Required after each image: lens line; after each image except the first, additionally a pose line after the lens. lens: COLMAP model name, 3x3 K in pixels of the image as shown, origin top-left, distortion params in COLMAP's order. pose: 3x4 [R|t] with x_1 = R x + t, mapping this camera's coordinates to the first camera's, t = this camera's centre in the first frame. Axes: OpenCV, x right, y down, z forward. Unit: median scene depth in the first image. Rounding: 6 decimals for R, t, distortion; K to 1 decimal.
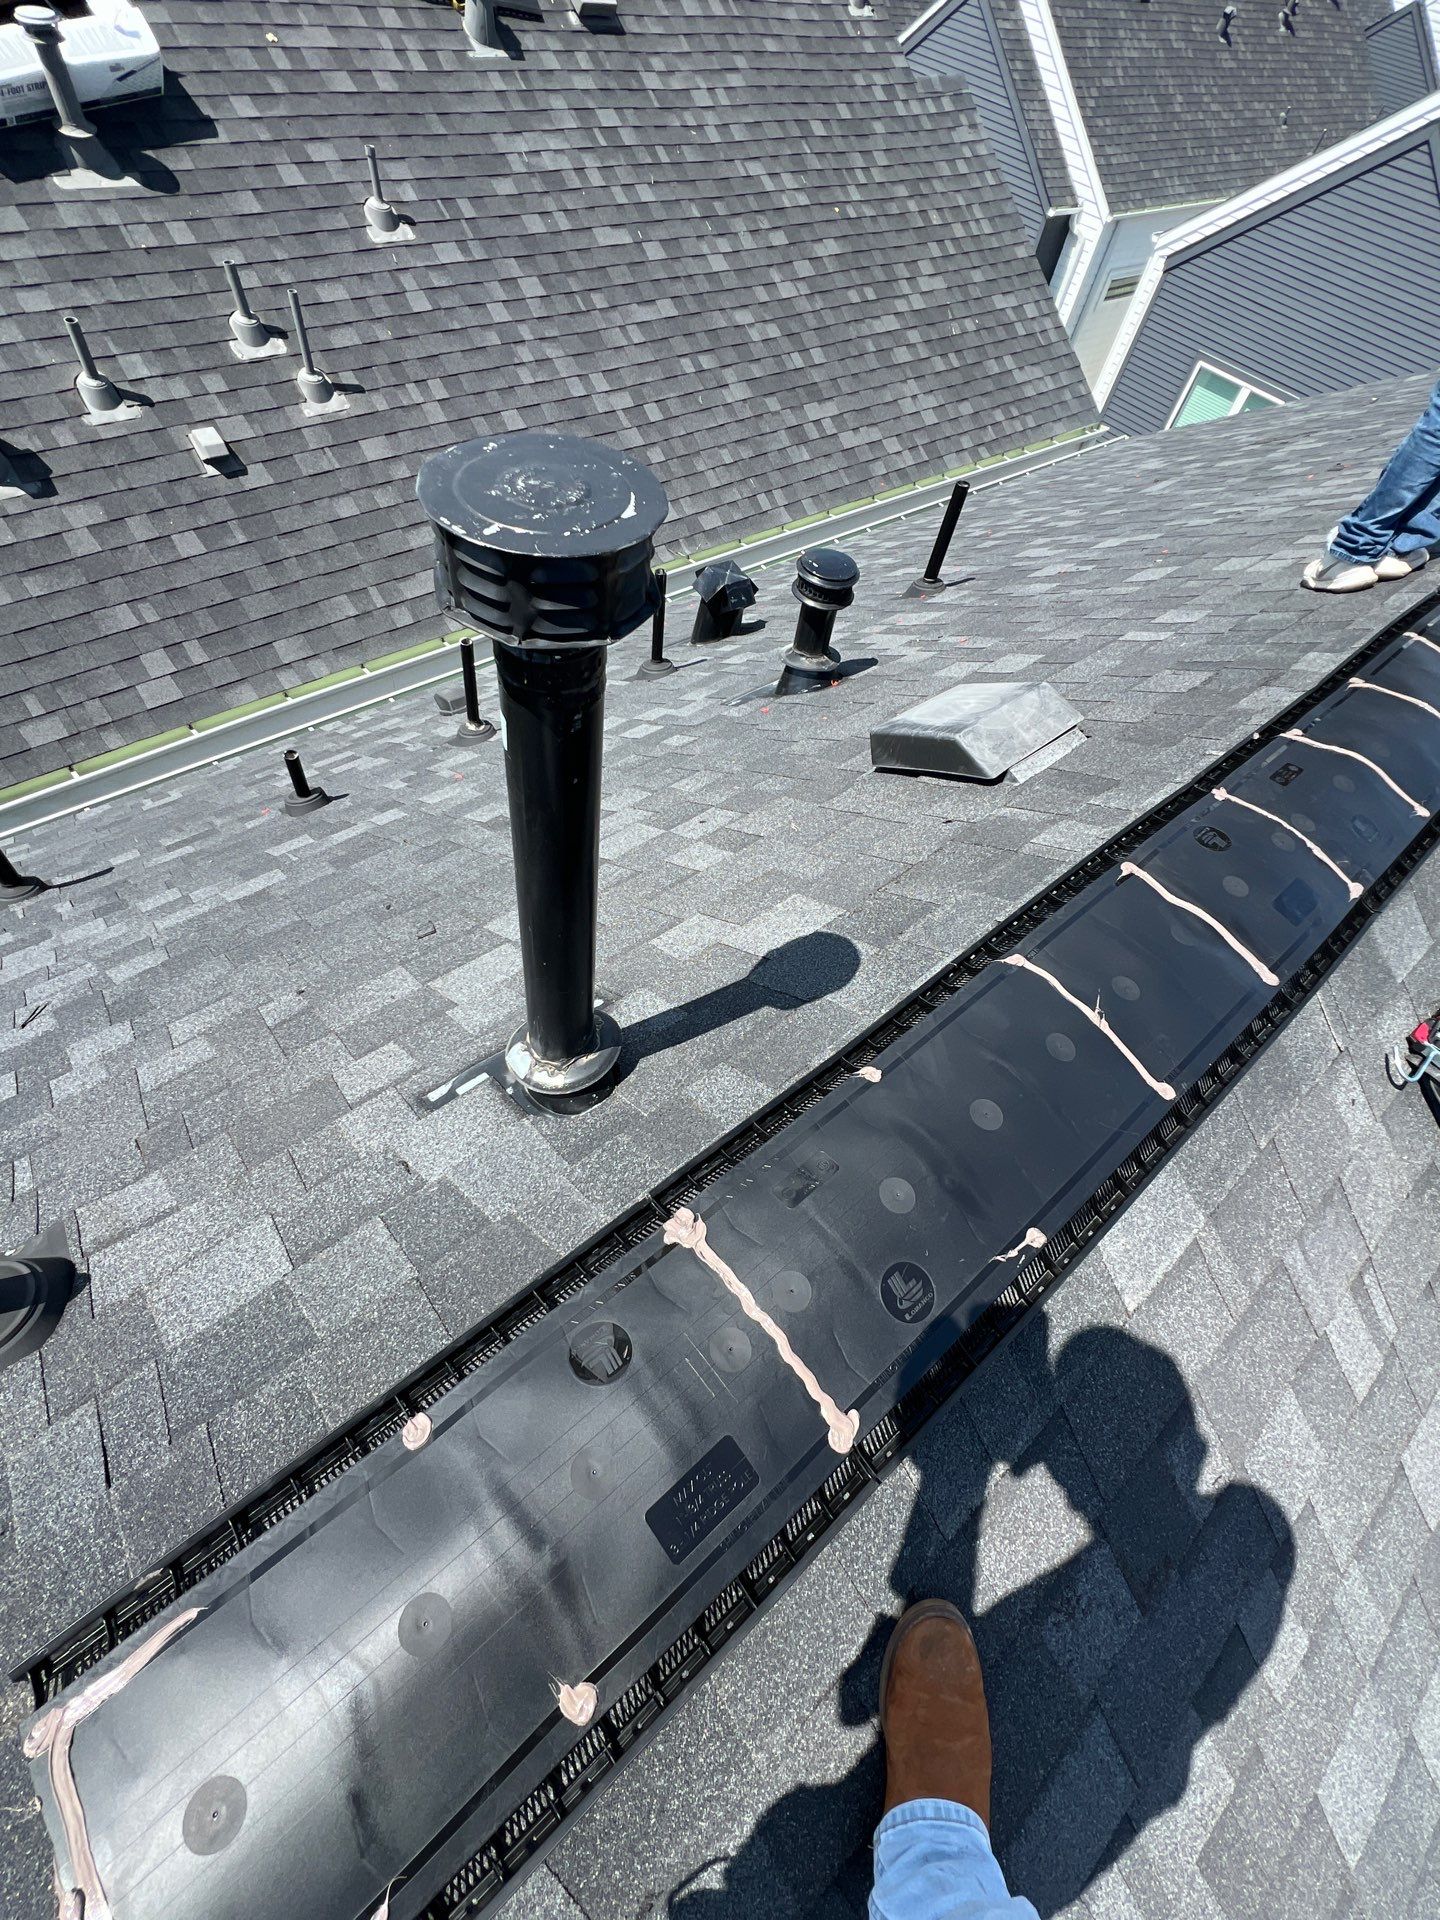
lens RADIAL K [[875.0, 0, 722.8], [0, 875.0, 956.0], [0, 0, 1]] dist [-0.002949, 0.000716]
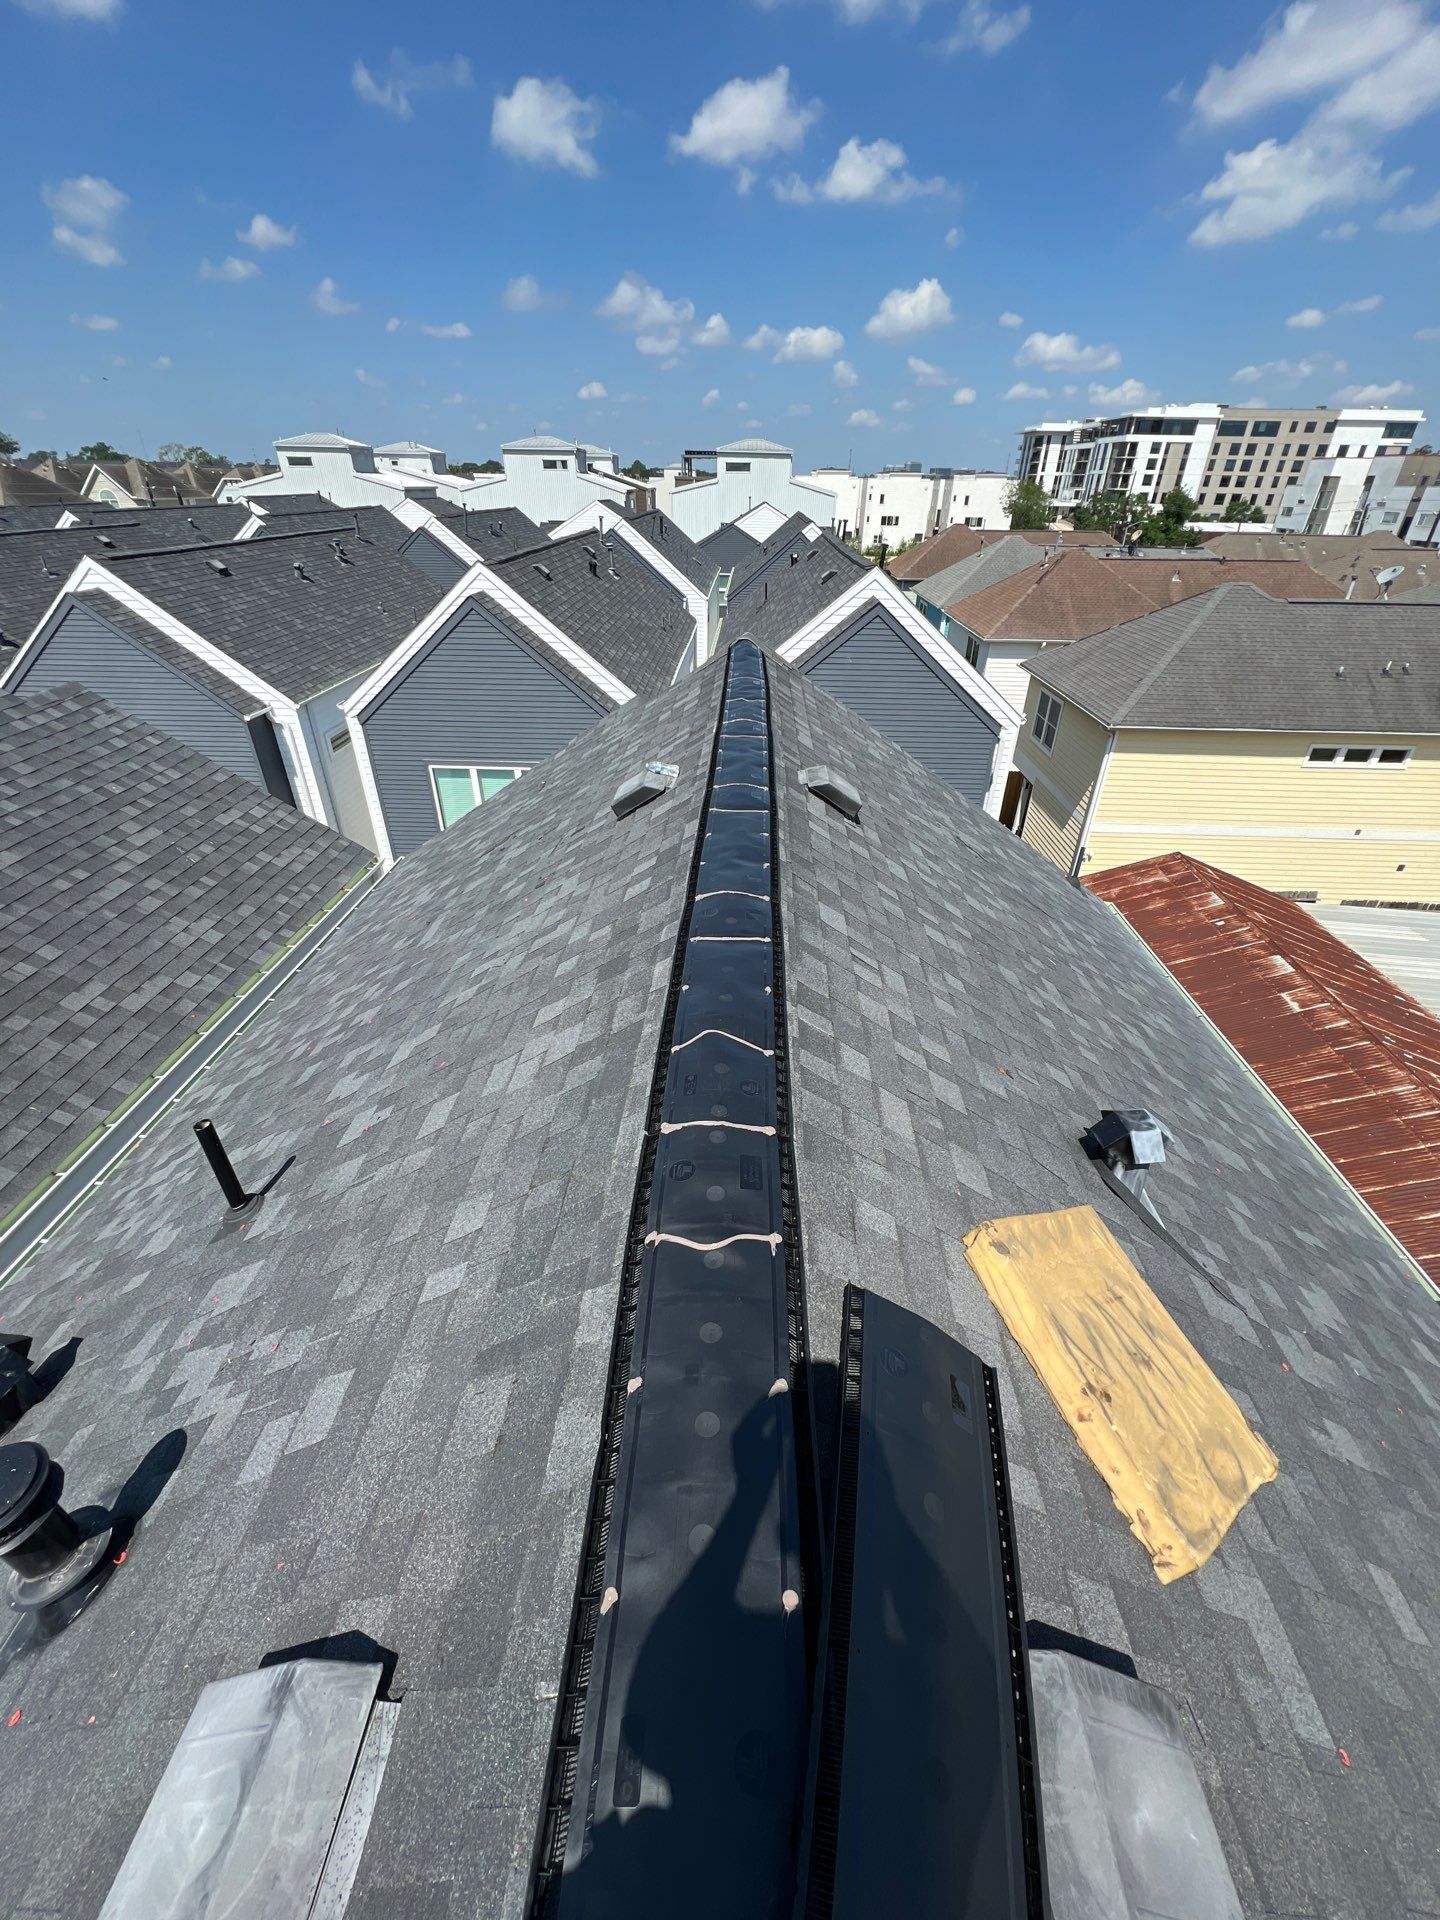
lens RADIAL K [[768.7, 0, 723.6], [0, 768.7, 956.5], [0, 0, 1]] dist [-0.003454, 0.000534]
pose [[0.673954, -0.493768, 0.549527, 0.149543], [0.643423, 0.757829, -0.108178, -0.127014], [-0.363032, 0.426485, 0.828443, 0.045825]]
